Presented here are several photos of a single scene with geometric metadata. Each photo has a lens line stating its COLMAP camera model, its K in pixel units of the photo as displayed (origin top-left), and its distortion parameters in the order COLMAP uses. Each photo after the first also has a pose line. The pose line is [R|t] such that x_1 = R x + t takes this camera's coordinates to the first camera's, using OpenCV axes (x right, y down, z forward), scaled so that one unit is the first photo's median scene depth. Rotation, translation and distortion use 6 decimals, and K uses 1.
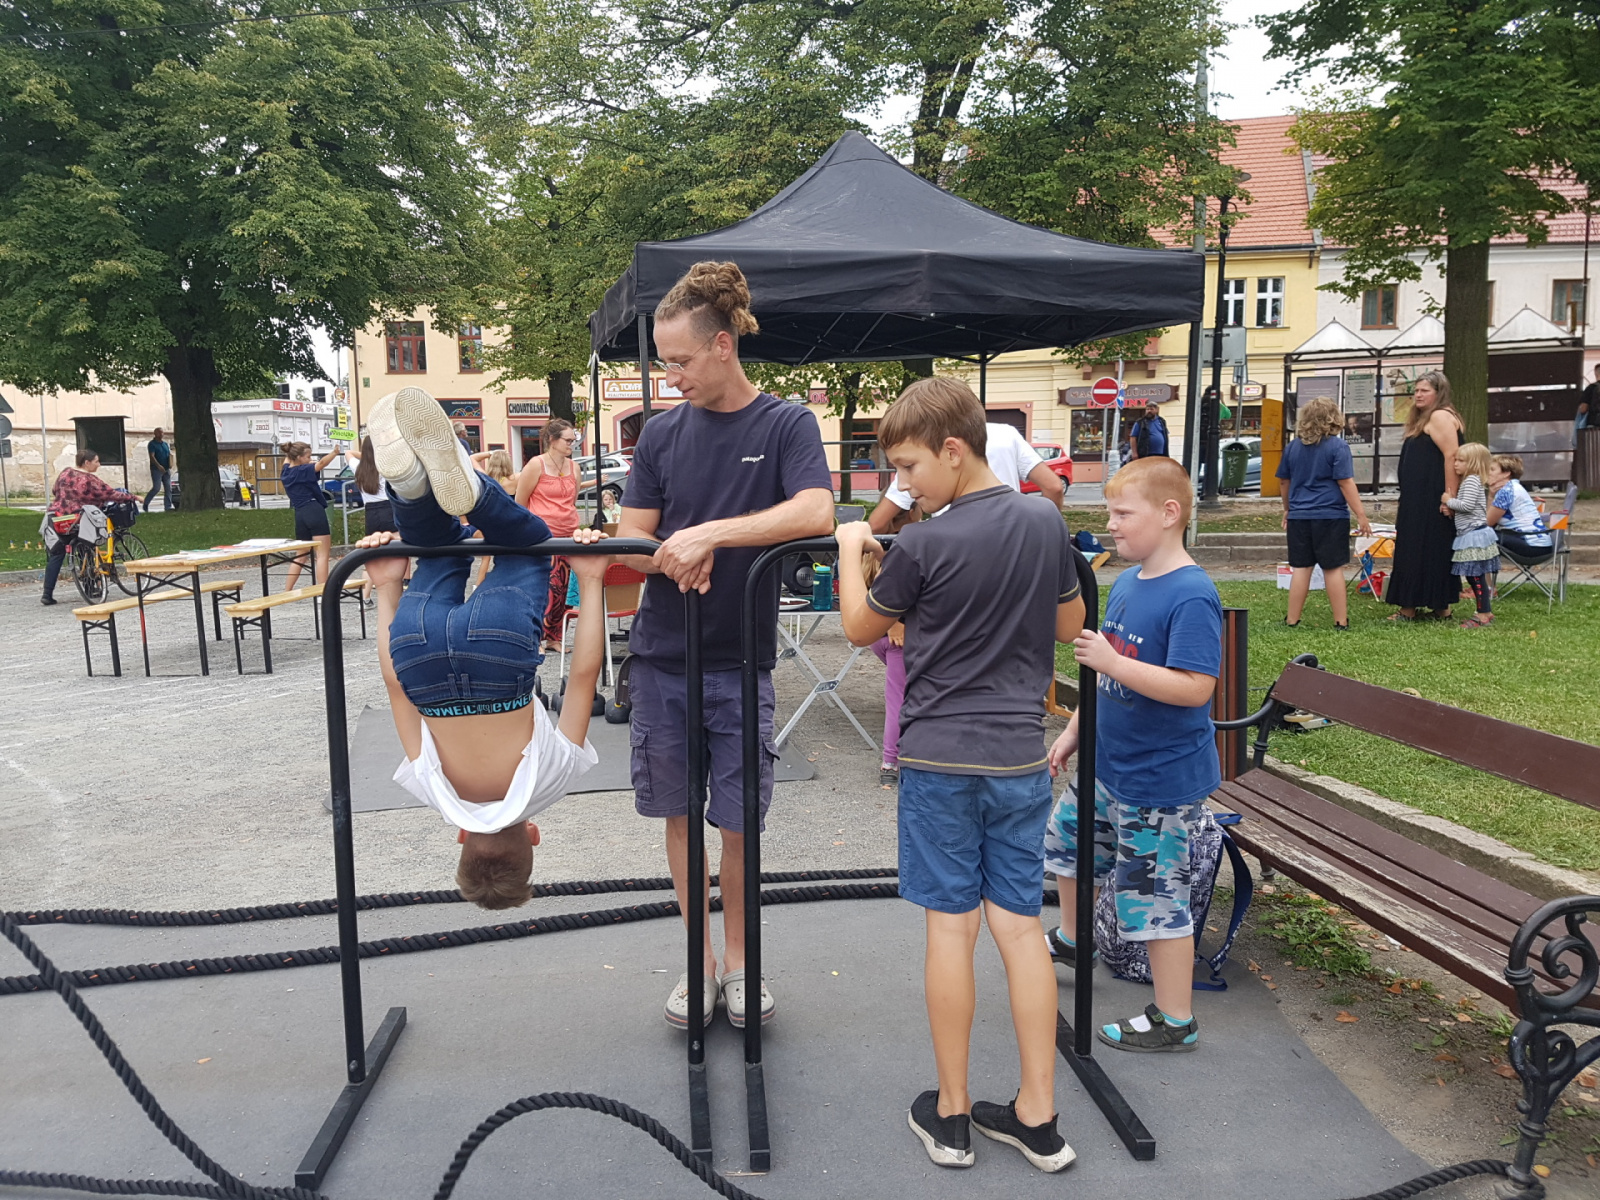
lens RADIAL K [[1242.8, 0, 724.4], [0, 1242.8, 598.9], [0, 0, 1]] dist [0.063284, -0.123056]
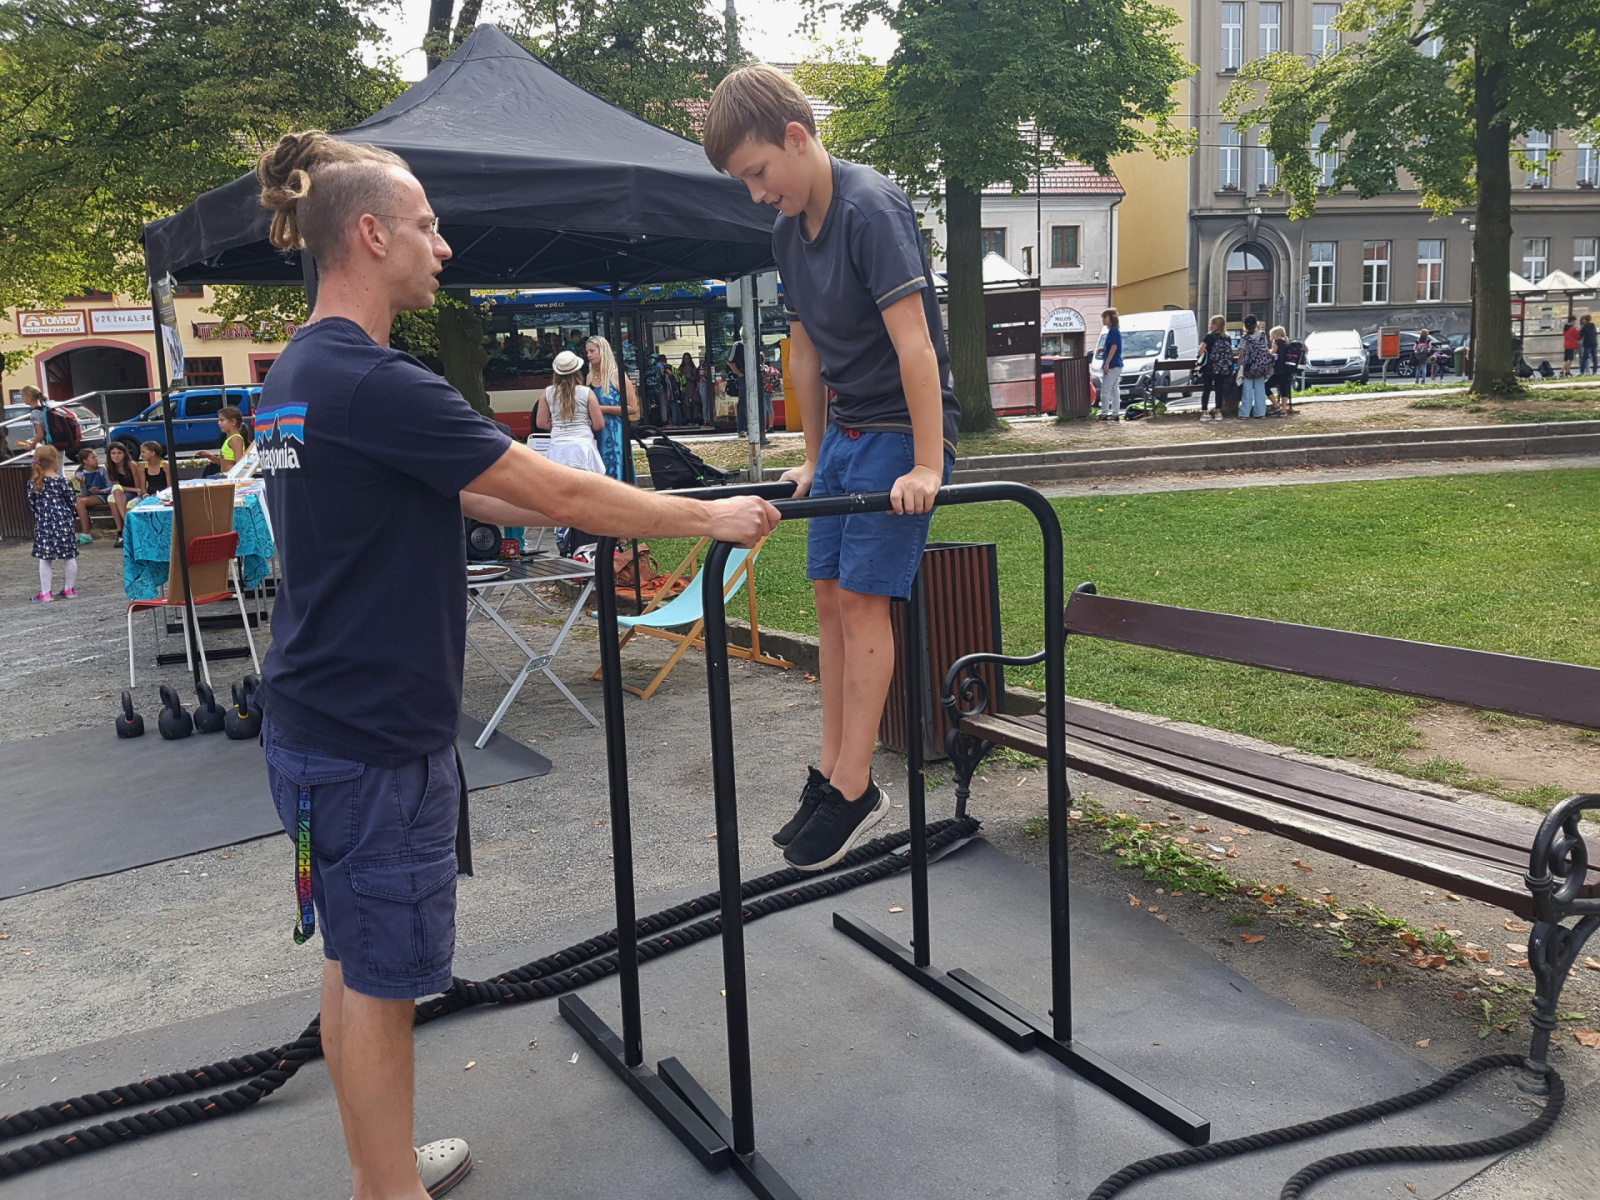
lens RADIAL K [[1242.8, 0, 724.4], [0, 1242.8, 598.9], [0, 0, 1]] dist [0.063284, -0.123056]
pose [[0.900926, -0.093392, 0.423804, -0.171645], [0.074458, 0.995353, 0.061059, -0.019466], [-0.427537, -0.023454, 0.903693, 0.155751]]
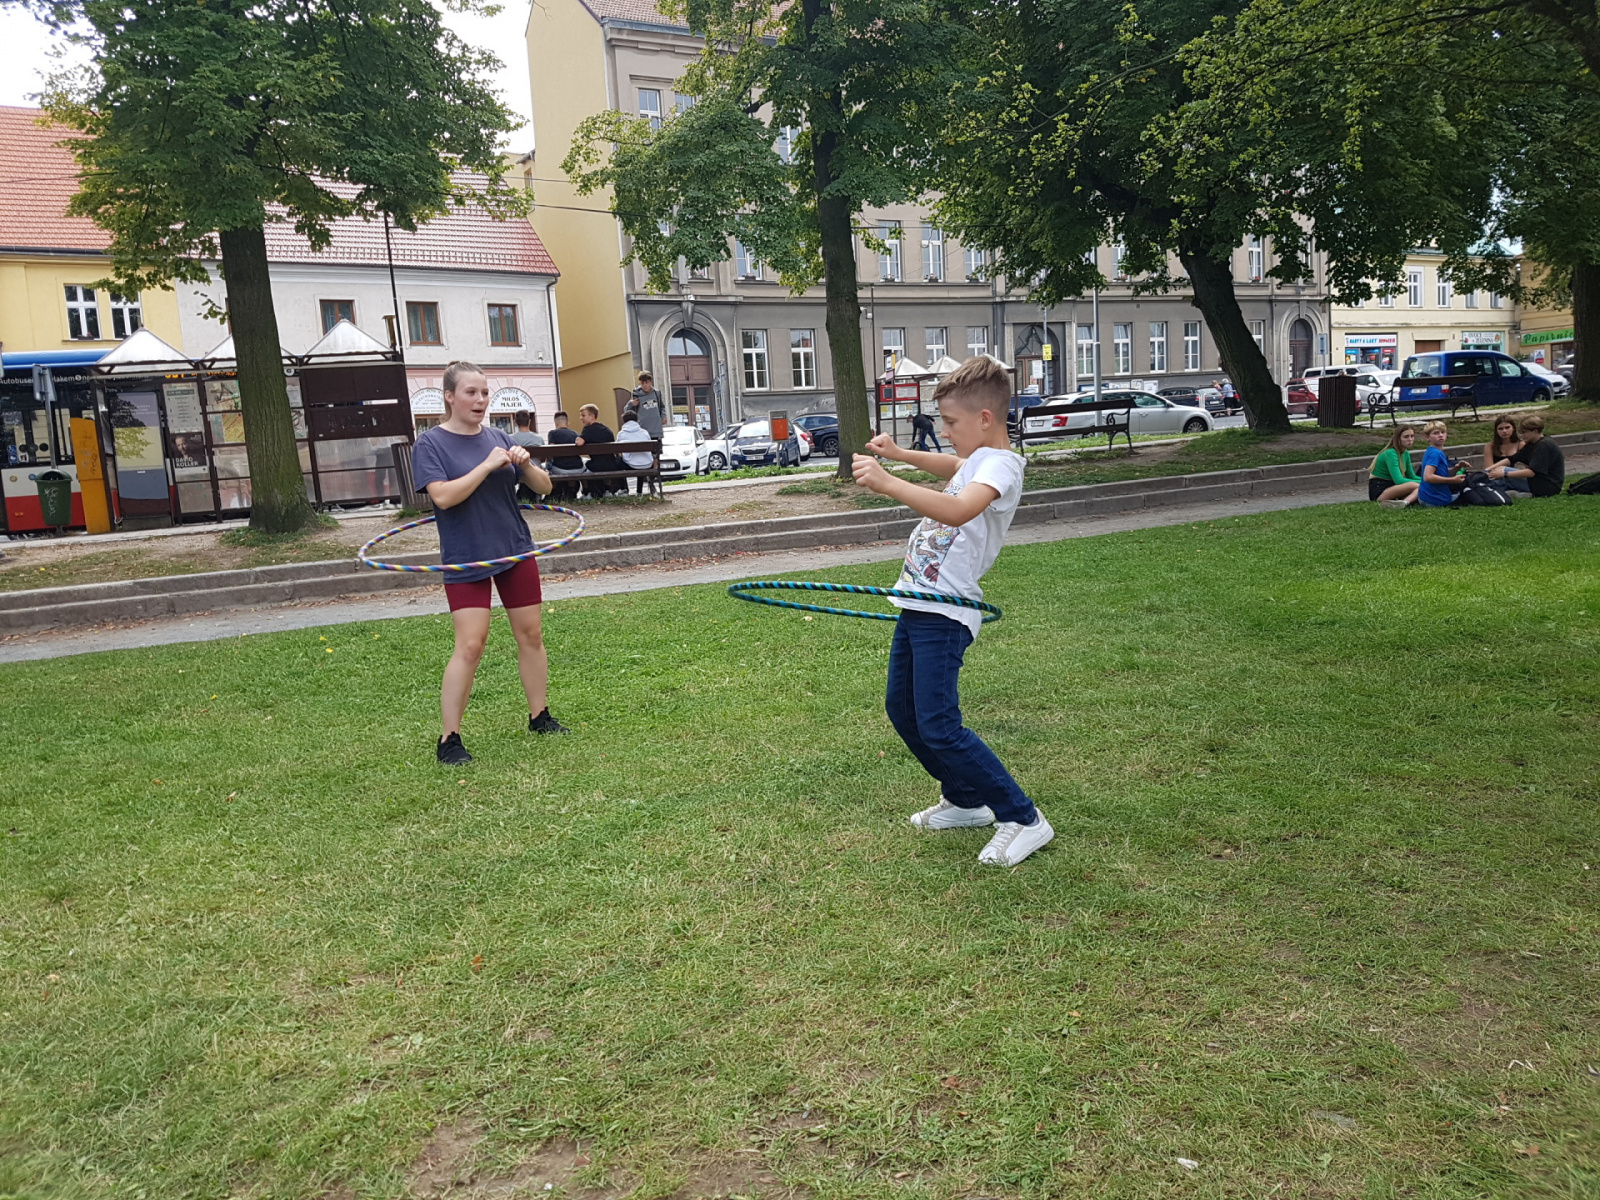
lens RADIAL K [[1108.3, 0, 771.0], [0, 1108.3, 603.3], [0, 0, 1]] dist [0.004289, -0.090347]
pose [[0.682476, -0.121057, 0.720814, 0.467649], [0.115367, 0.991668, 0.057315, -0.054824], [-0.721746, 0.044042, 0.690755, 0.360354]]
